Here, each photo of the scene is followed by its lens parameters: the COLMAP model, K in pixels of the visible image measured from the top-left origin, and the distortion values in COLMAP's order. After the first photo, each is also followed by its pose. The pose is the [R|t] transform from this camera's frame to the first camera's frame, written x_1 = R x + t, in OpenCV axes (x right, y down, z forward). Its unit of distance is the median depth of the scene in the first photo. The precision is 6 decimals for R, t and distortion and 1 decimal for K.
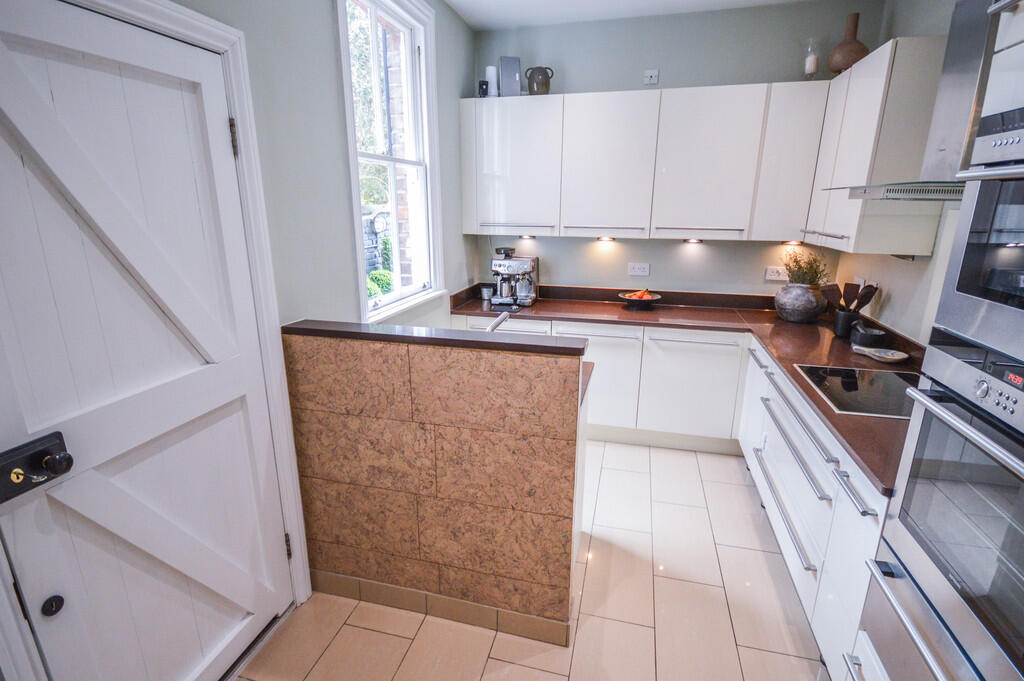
lens RADIAL K [[508.0, 0, 511.7], [0, 508.0, 343.8], [0, 0, 1]] dist [-0.003315, -0.004117]
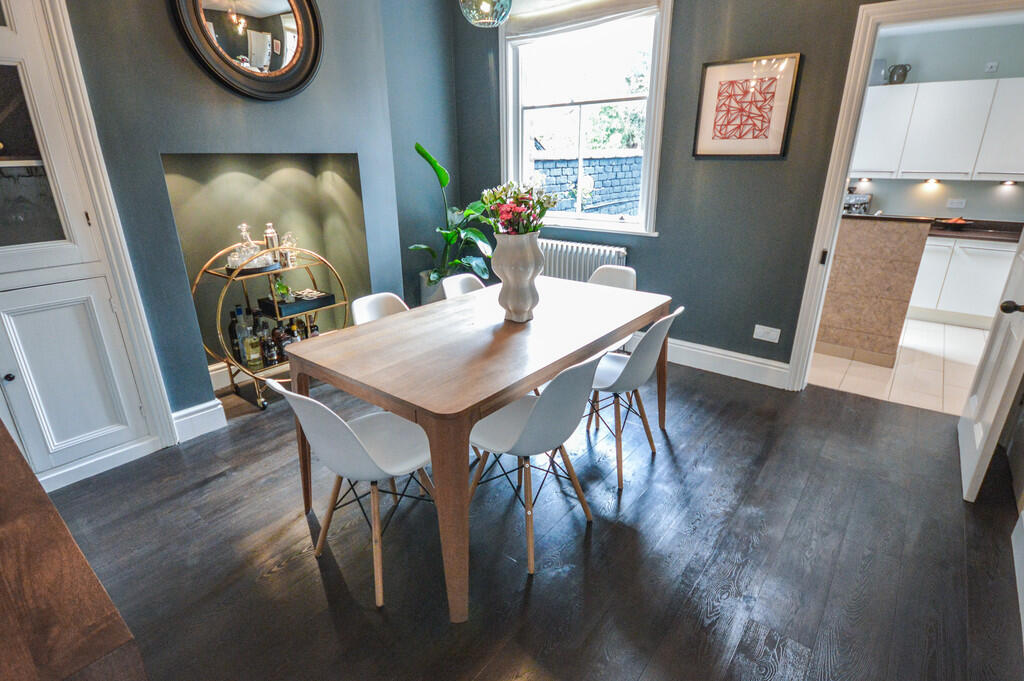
lens RADIAL K [[508.0, 0, 509.8], [0, 508.0, 339.9], [0, 0, 1]] dist [-0.003315, -0.004117]
pose [[0.903983, 0.134378, -0.405903, -0.506352], [-0.104700, 0.989997, 0.094571, 0.455406], [0.414551, -0.042993, 0.909010, -1.629071]]
